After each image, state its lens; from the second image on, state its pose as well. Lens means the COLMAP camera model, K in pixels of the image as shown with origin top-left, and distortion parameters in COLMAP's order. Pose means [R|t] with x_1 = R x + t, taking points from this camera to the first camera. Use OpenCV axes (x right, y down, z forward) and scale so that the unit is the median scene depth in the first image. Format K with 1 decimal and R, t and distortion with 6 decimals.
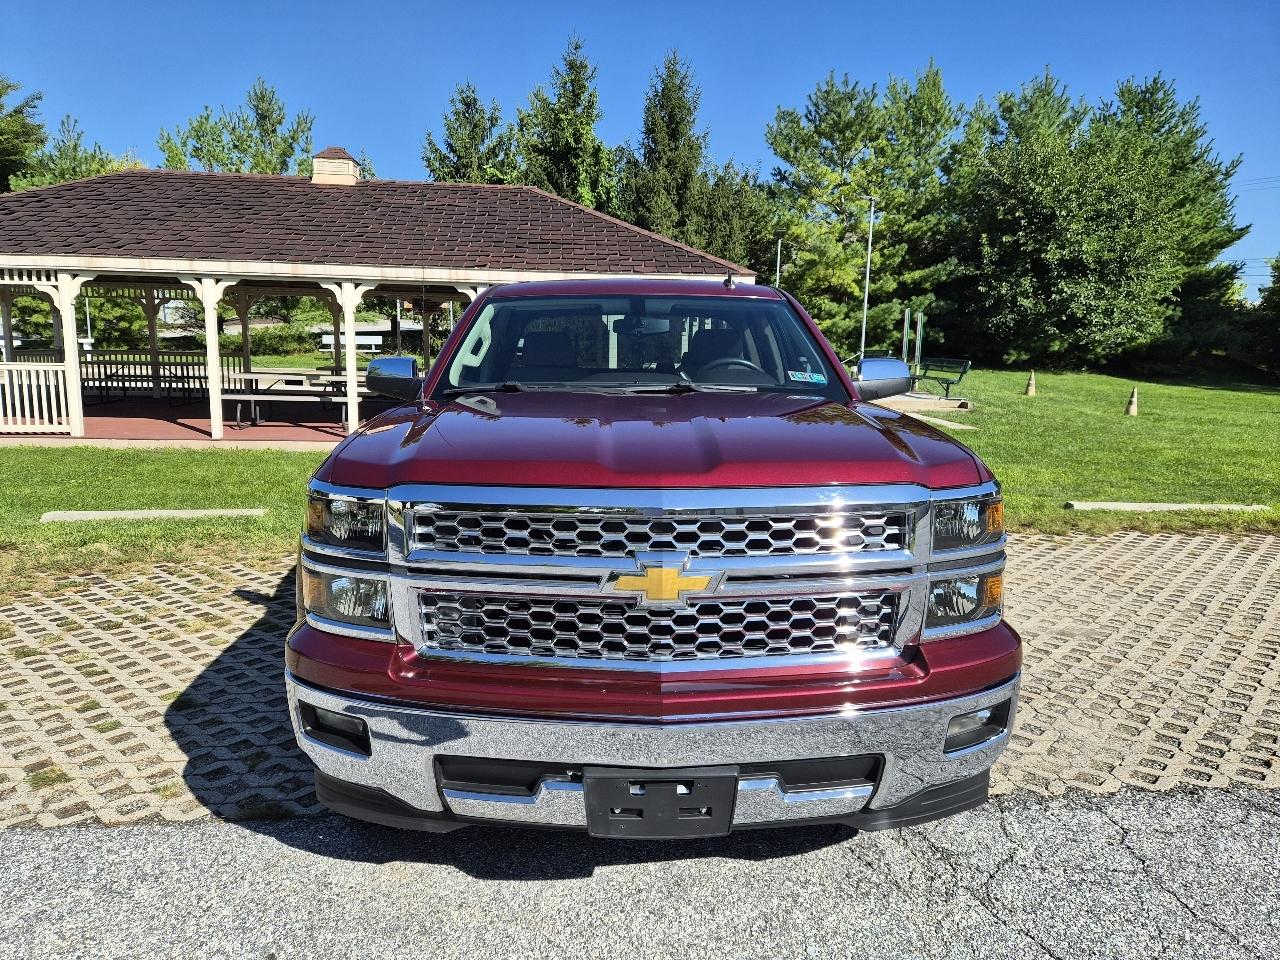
lens RADIAL K [[855.1, 0, 627.6], [0, 855.1, 483.6], [0, 0, 1]] dist [0.066100, -0.054034]
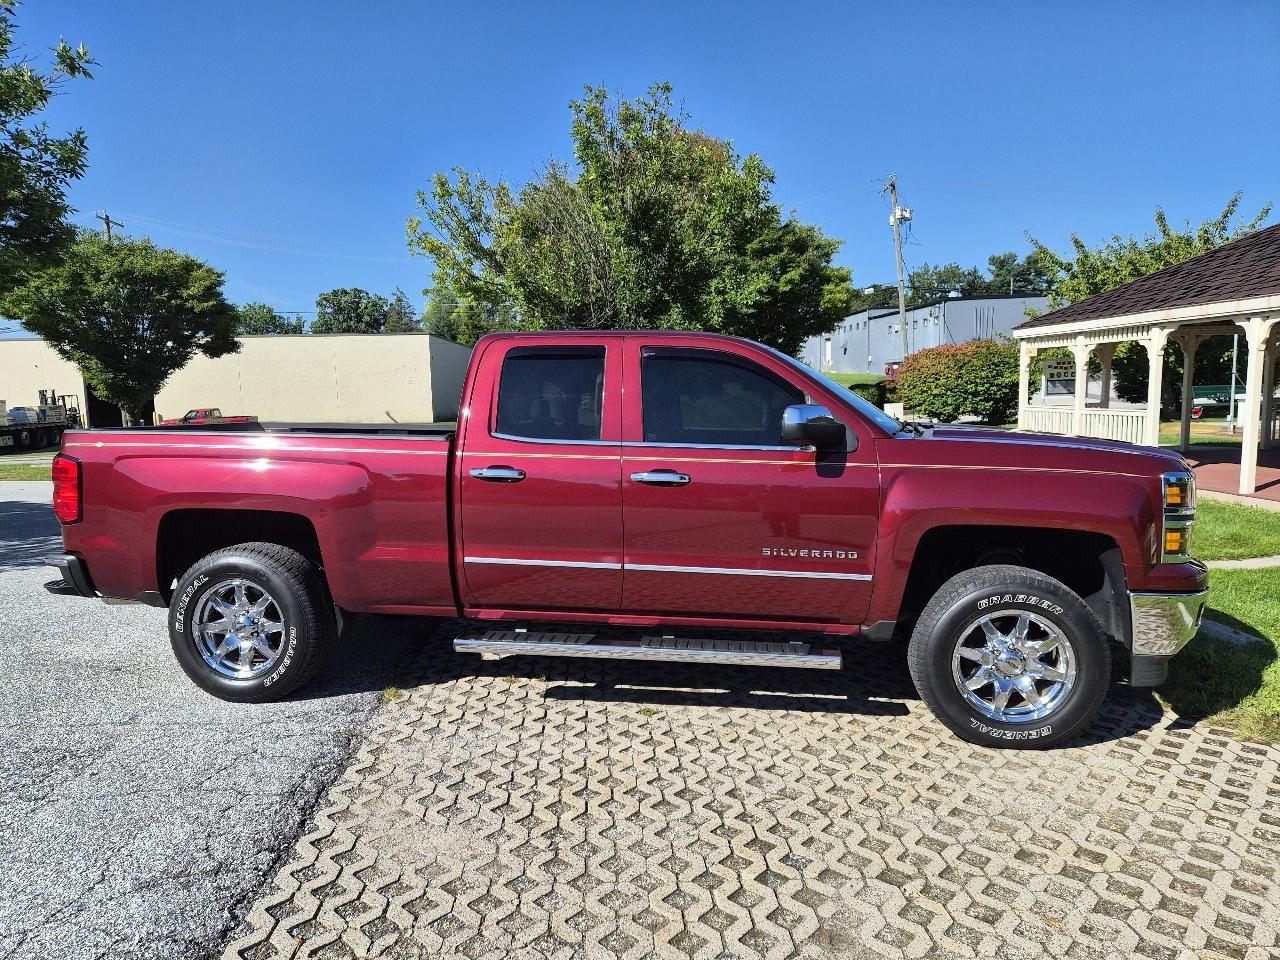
lens RADIAL K [[855.1, 0, 629.0], [0, 855.1, 490.4], [0, 0, 1]] dist [0.066100, -0.054034]
pose [[-0.012115, 0.099279, -0.994986, 0.172098], [-0.143539, 0.984580, 0.099989, -0.021684], [0.989570, 0.144031, 0.002323, 0.147499]]
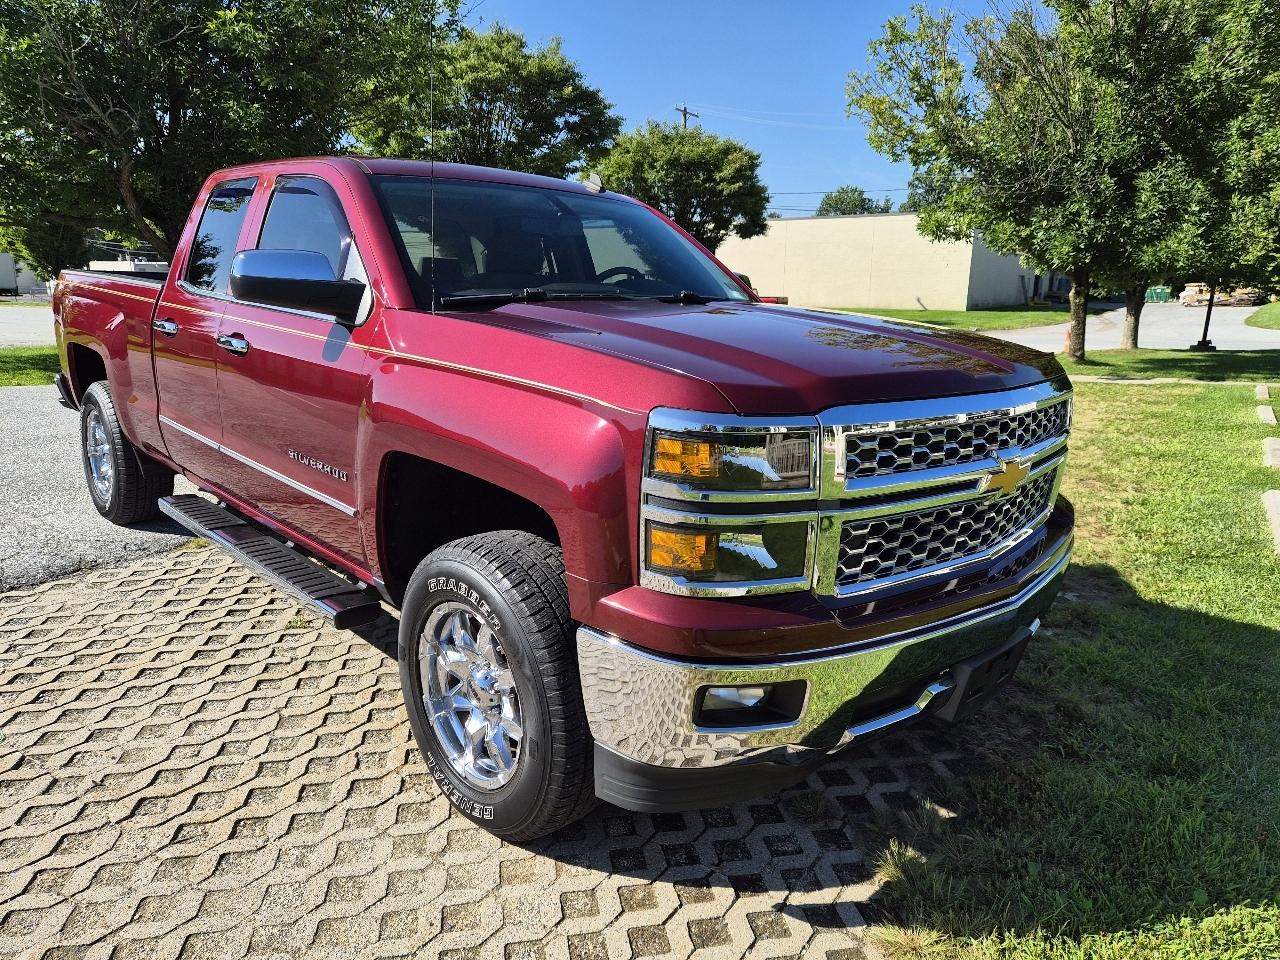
lens RADIAL K [[855.1, 0, 635.5], [0, 855.1, 481.2], [0, 0, 1]] dist [0.066100, -0.054034]
pose [[-0.611682, 0.156733, -0.775423, 0.091565], [-0.152609, 0.938390, 0.310056, -0.036681], [0.776245, 0.307992, -0.550077, 0.260946]]
